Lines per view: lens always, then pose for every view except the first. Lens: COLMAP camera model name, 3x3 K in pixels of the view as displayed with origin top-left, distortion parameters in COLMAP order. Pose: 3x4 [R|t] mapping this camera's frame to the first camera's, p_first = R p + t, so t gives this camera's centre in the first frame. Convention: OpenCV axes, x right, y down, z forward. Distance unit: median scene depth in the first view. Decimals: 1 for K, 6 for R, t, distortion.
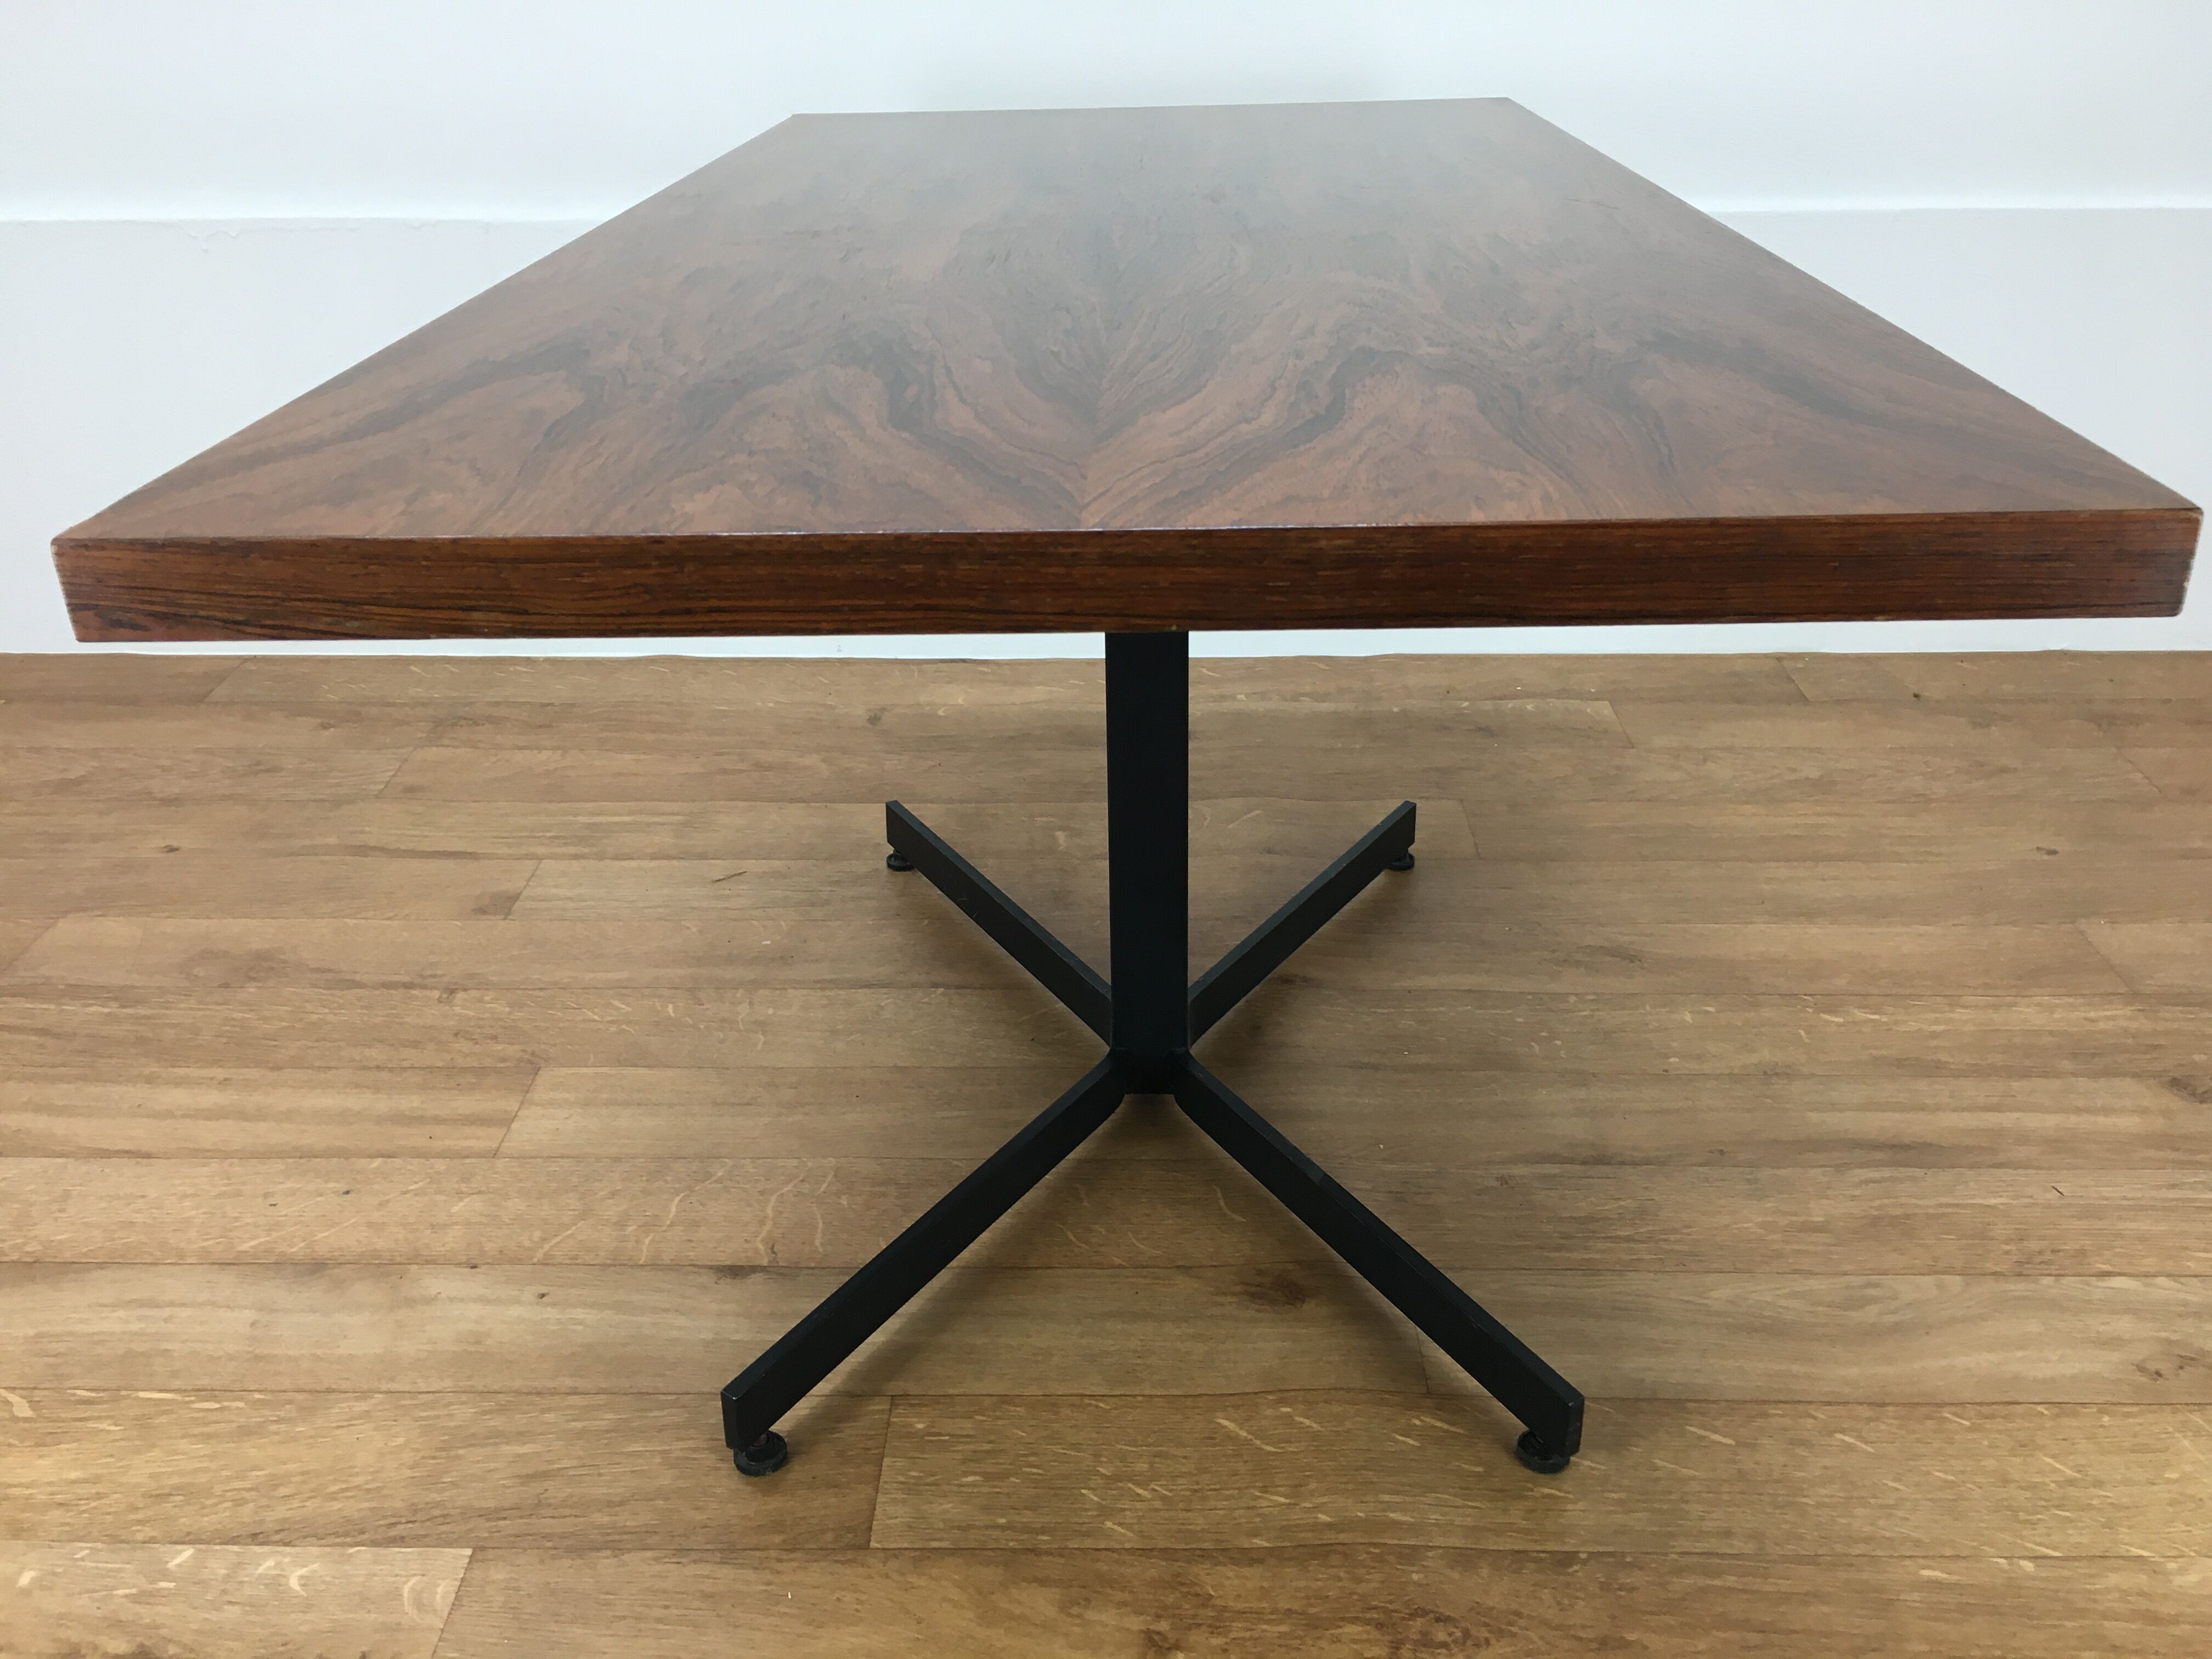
lens RADIAL K [[1894.1, 0, 1097.6], [0, 1894.1, 828.6], [0, 0, 1]] dist [0.075974, -0.125645]
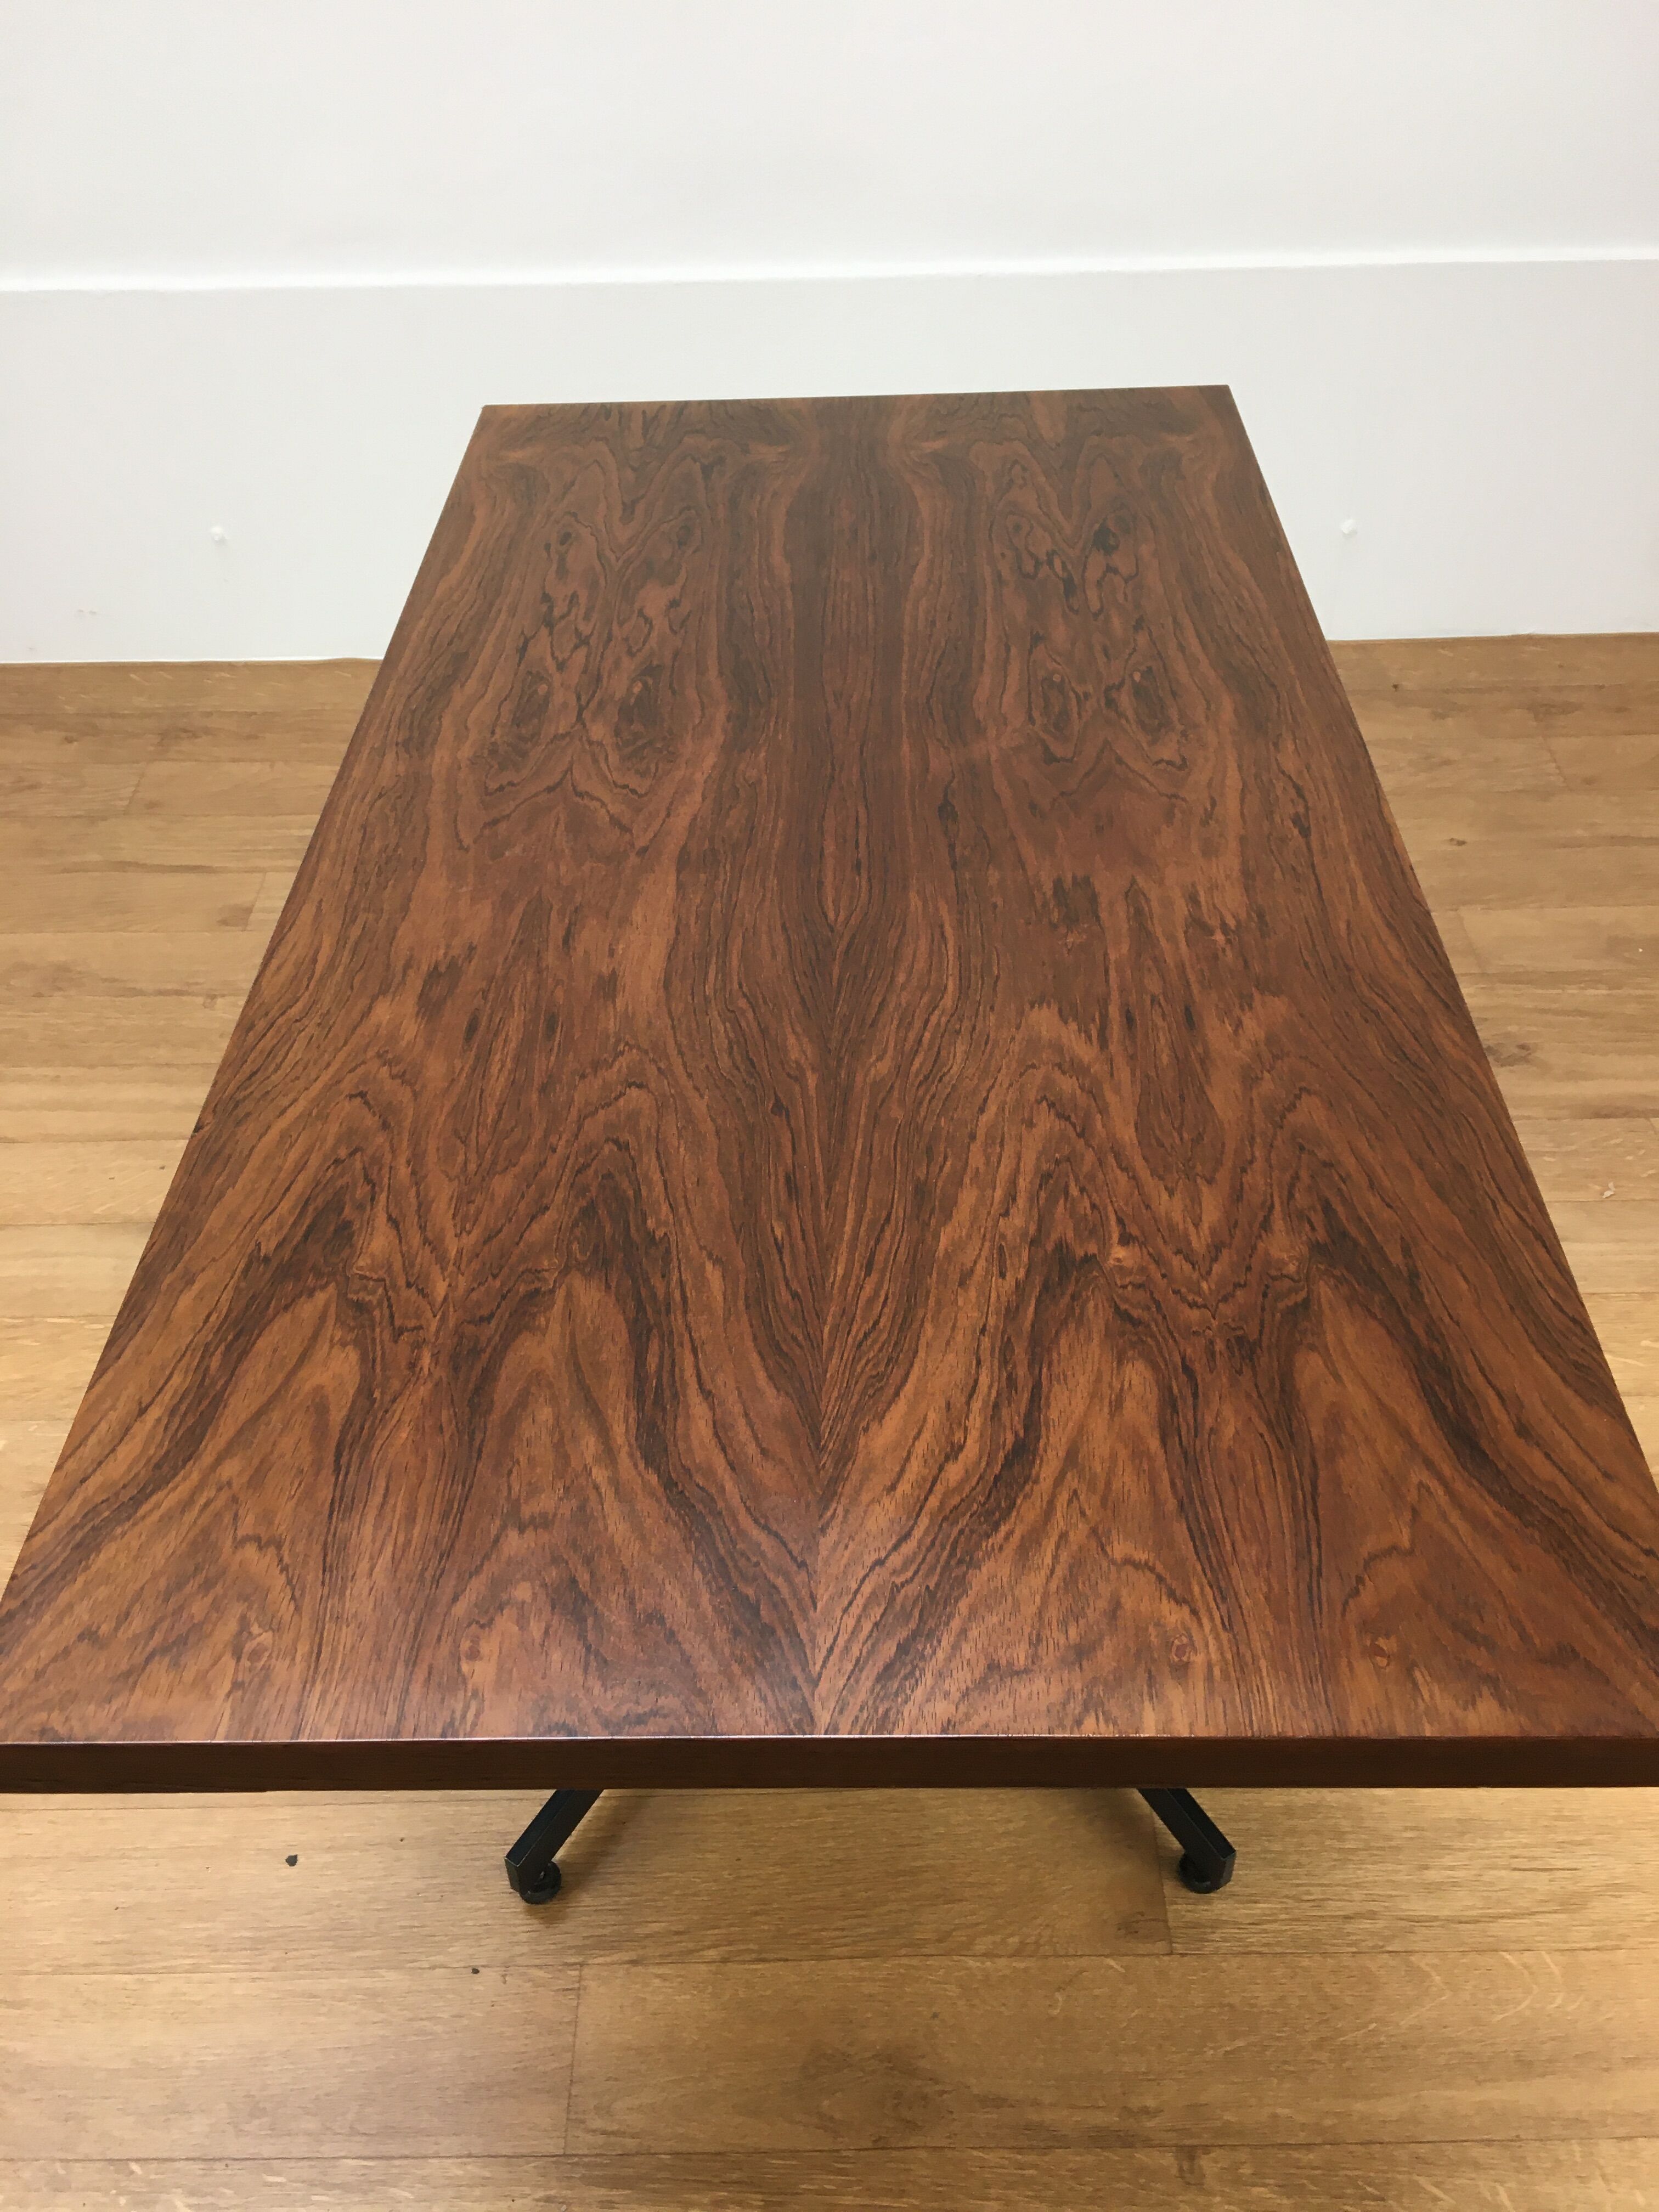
lens RADIAL K [[1894.1, 0, 820.2], [0, 1894.1, 1107.6], [0, 0, 1]] dist [0.075974, -0.125645]
pose [[0.999710, -0.022345, 0.009011, 0.080697], [0.019232, 0.965376, 0.260151, -0.214201], [-0.014512, -0.259902, 0.965526, -0.358560]]
